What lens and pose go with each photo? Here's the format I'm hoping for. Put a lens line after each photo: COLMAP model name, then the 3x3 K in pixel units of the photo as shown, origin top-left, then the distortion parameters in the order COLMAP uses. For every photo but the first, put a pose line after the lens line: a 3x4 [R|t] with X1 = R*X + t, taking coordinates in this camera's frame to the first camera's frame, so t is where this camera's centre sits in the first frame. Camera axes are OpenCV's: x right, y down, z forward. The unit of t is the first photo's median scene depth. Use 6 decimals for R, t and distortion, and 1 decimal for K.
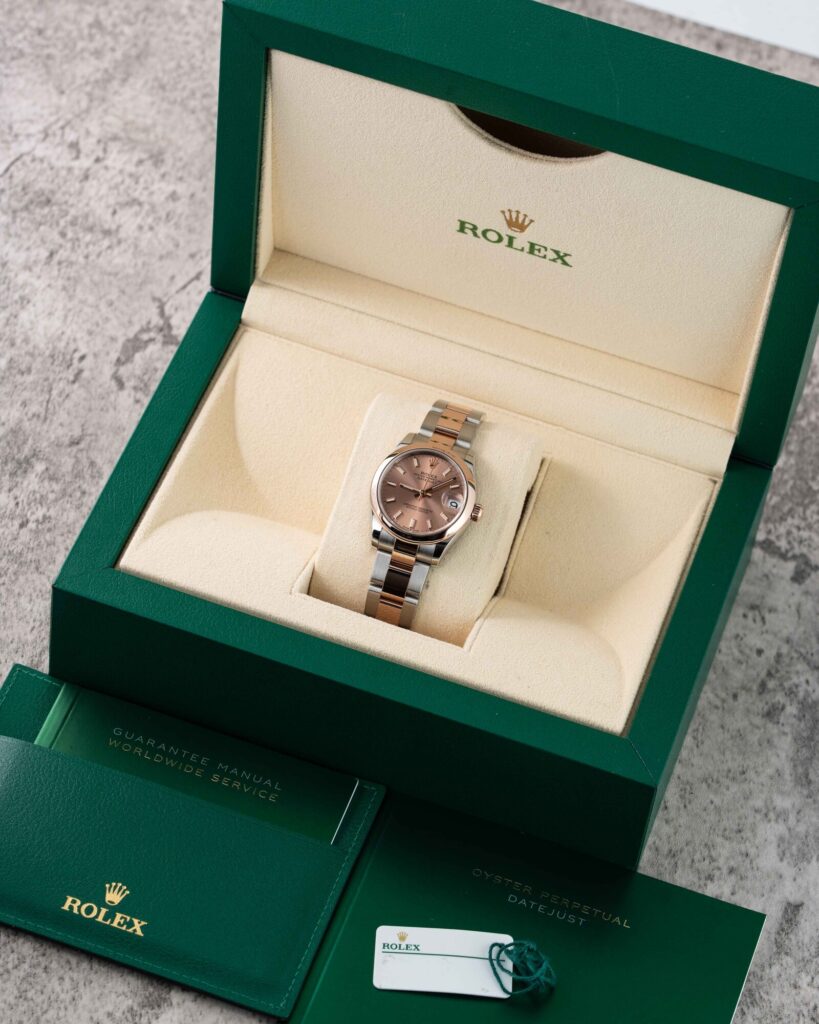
lens RADIAL K [[4275.2, 0, 409.5], [0, 4275.2, 512.0], [0, 0, 1]] dist [0.016963, -4.744513]
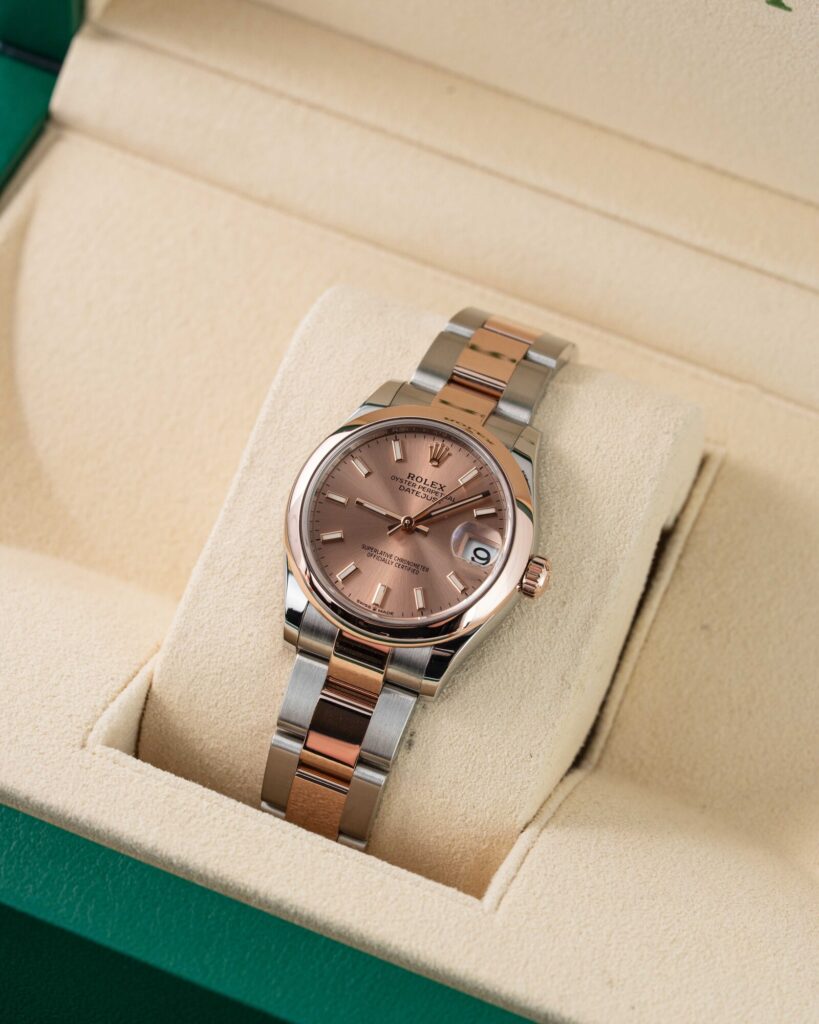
lens RADIAL K [[4275.2, 0, 409.5], [0, 4275.2, 512.0], [0, 0, 1]] dist [0.016963, -4.744513]
pose [[0.997017, 0.049735, -0.059024, 0.027796], [-0.049317, 0.998747, 0.008524, -0.009110], [0.059374, -0.005588, 0.998220, 0.574768]]
